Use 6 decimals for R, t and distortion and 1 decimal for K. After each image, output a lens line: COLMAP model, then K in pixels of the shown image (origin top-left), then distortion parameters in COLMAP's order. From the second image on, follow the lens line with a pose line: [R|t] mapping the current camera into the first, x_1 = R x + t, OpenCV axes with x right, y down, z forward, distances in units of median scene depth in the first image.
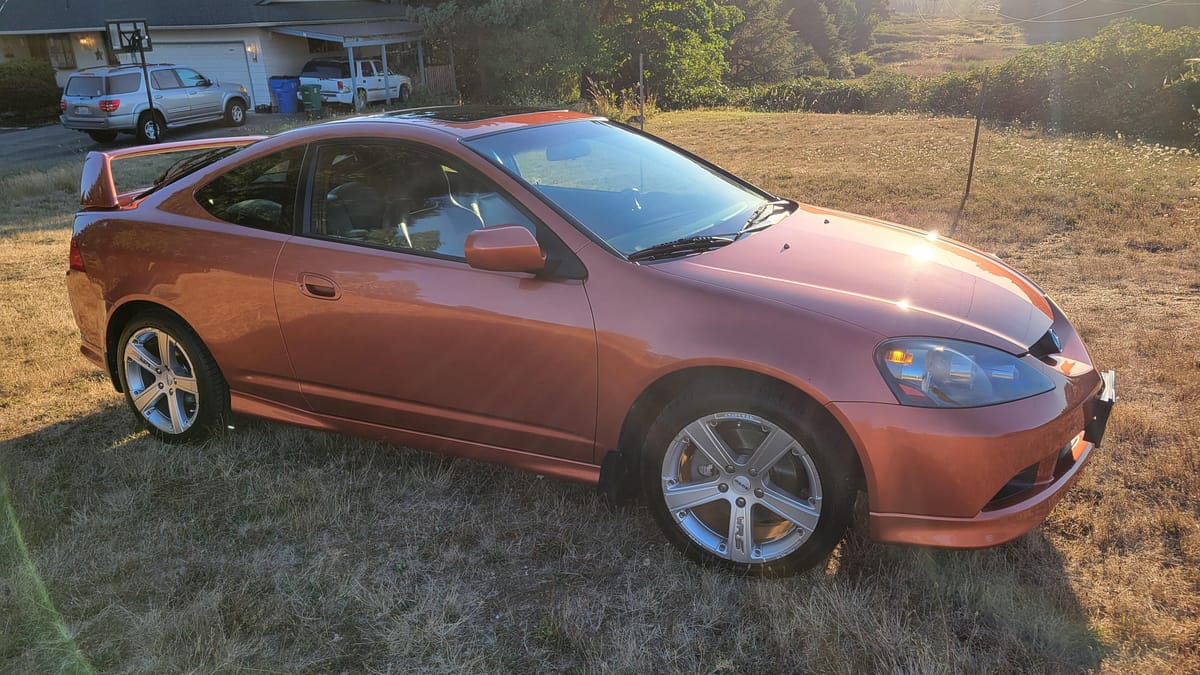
lens RADIAL K [[890.0, 0, 592.0], [0, 890.0, 336.5], [0, 0, 1]] dist [0.054581, -0.033338]
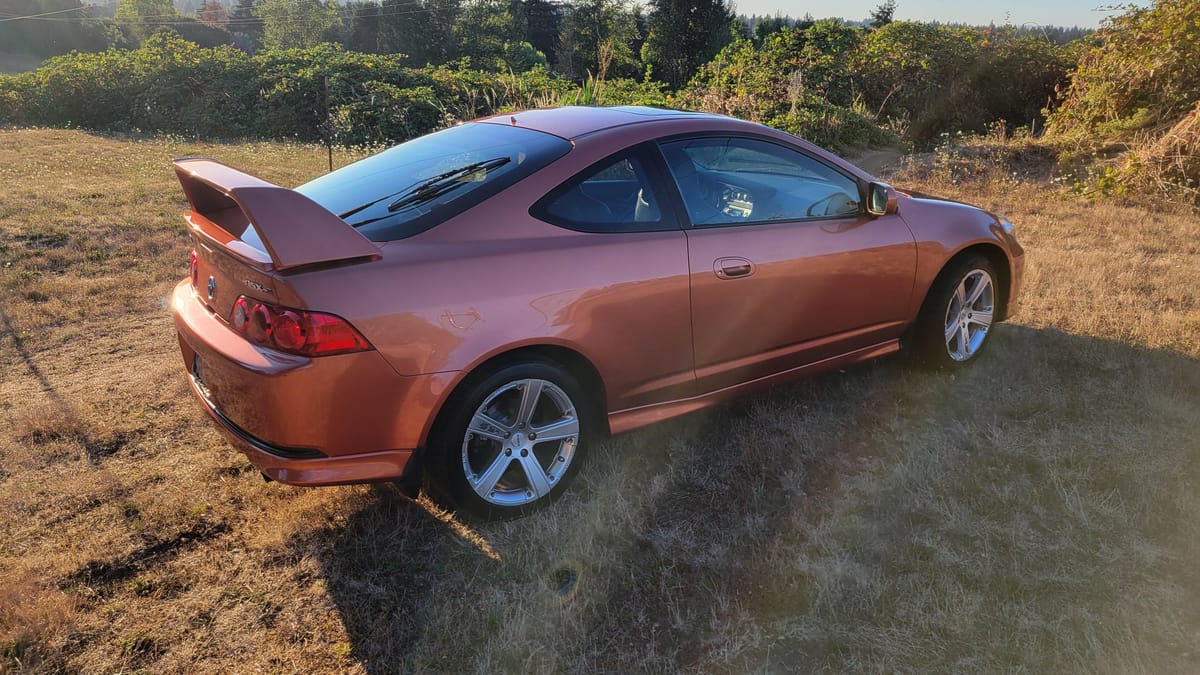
lens RADIAL K [[887.5, 0, 600.0], [0, 887.5, 337.5], [0, 0, 1]] dist [0.058959, -0.038056]
pose [[0.454312, -0.238587, 0.858299, -1.058295], [0.247713, 0.959305, 0.135546, -0.128303], [-0.855709, 0.151032, 0.494925, 0.487192]]
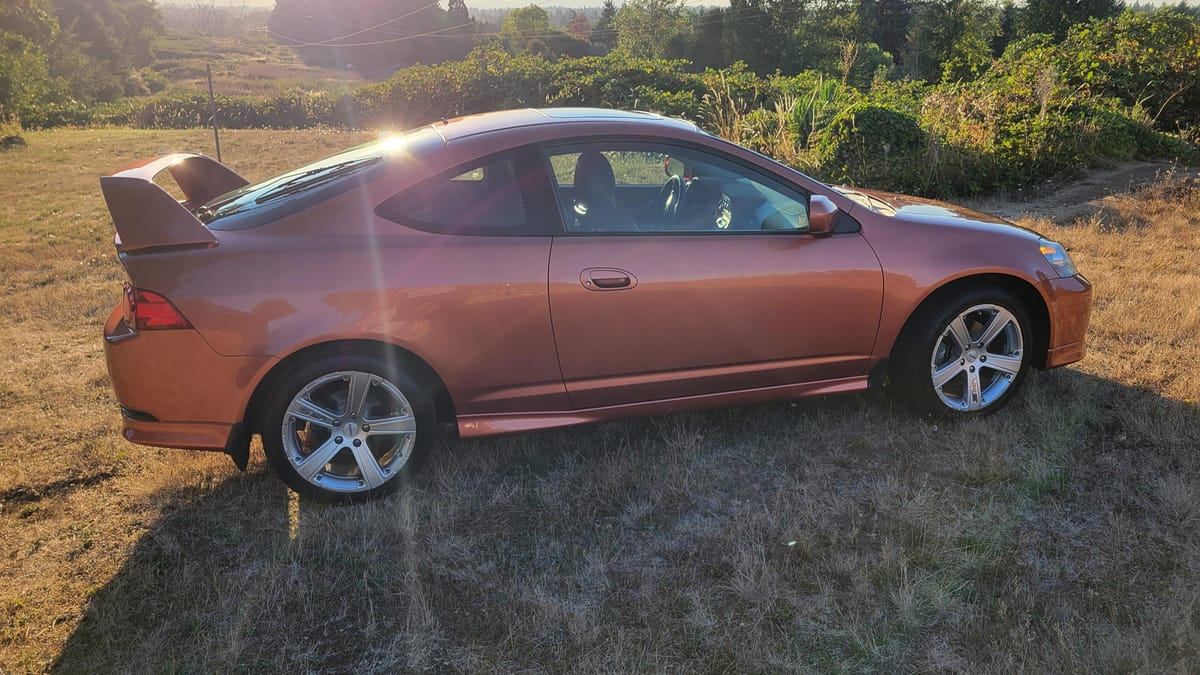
lens RADIAL K [[893.6, 0, 599.7], [0, 893.6, 331.8], [0, 0, 1]] dist [0.051032, -0.033457]
pose [[0.741492, -0.174409, 0.647897, -0.788653], [0.190056, 0.980672, 0.046478, -0.036326], [-0.643481, 0.088673, 0.760309, 0.177902]]
